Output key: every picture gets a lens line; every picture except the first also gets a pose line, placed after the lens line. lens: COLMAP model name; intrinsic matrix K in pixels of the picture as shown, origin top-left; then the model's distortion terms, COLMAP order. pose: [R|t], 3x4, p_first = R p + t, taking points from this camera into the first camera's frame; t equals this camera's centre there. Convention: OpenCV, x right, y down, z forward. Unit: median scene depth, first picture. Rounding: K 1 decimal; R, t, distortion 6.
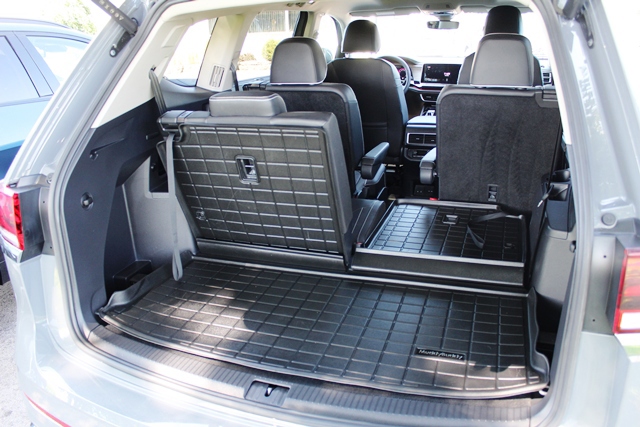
lens RADIAL K [[505.9, 0, 320.7], [0, 505.9, 212.6], [0, 0, 1]] dist [-0.082048, 0.001580]
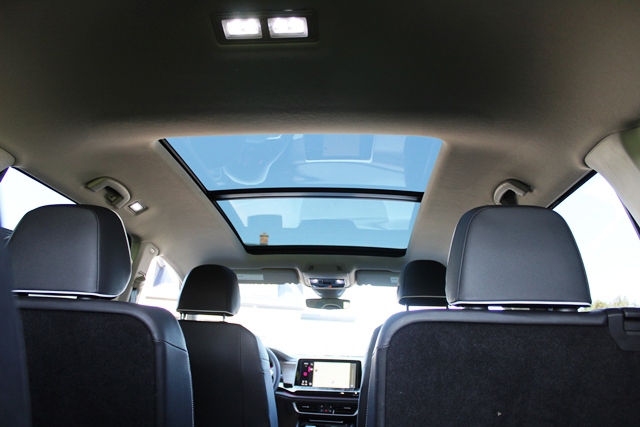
lens RADIAL K [[505.9, 0, 320.4], [0, 505.9, 210.6], [0, 0, 1]] dist [-0.082048, 0.001580]
pose [[0.959534, 0.150873, 0.237763, 0.040071], [0.028326, 0.788356, -0.614567, -0.030583], [-0.280163, 0.596433, 0.752181, 0.373042]]
